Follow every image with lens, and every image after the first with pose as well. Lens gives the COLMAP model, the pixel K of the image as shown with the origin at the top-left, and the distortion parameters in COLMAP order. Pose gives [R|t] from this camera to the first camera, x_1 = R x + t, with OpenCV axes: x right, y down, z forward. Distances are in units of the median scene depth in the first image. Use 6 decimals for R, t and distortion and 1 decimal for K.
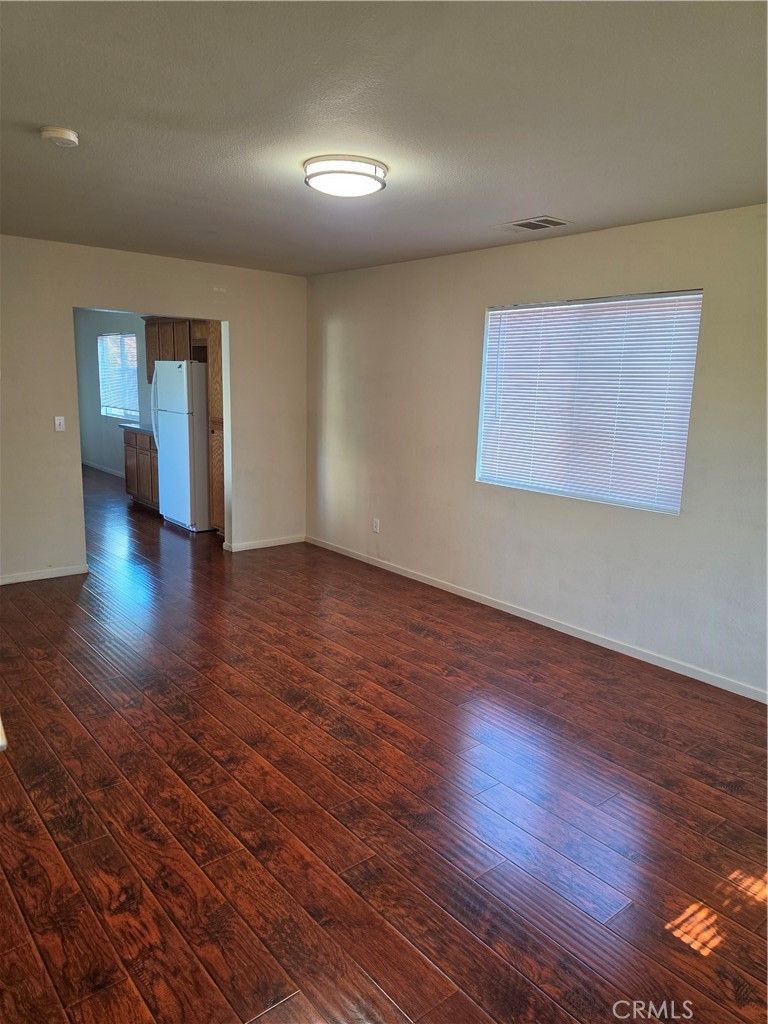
lens RADIAL K [[737.1, 0, 384.0], [0, 737.1, 512.0], [0, 0, 1]] dist [0.066353, -0.118140]
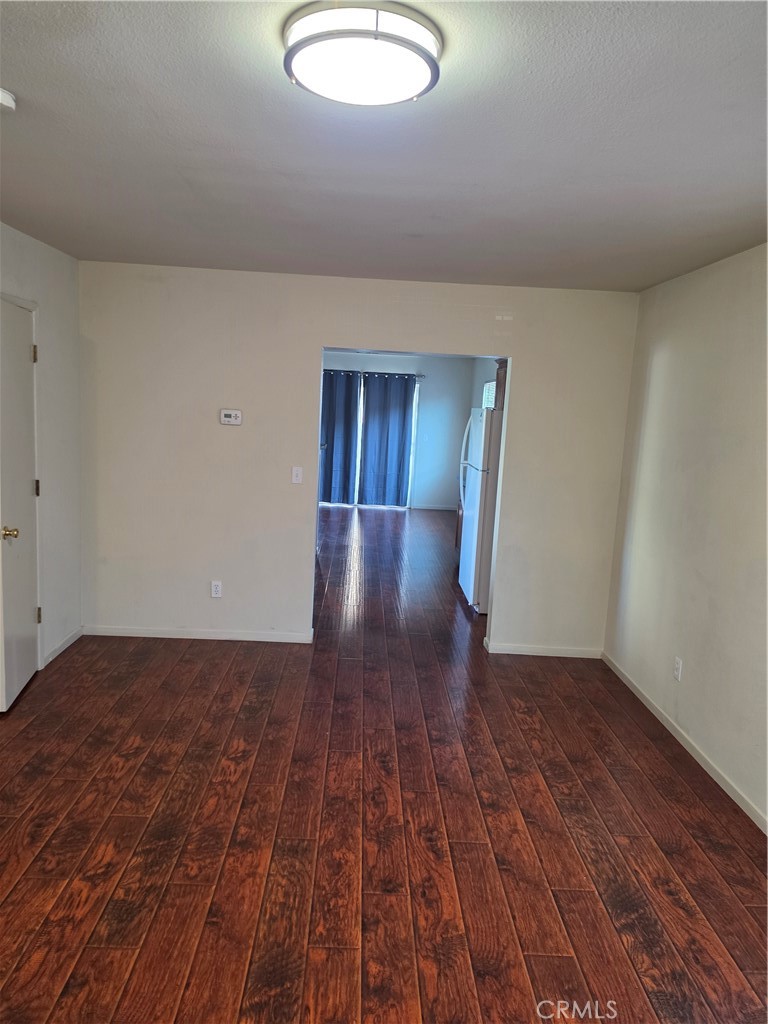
lens RADIAL K [[703.3, 0, 375.7], [0, 703.3, 511.7], [0, 0, 1]] dist [0.125743, -0.176234]
pose [[0.767108, 0.102972, -0.633200, 0.198805], [-0.140491, 0.990039, -0.009200, -0.087284], [0.625946, 0.096016, 0.773933, 0.441603]]
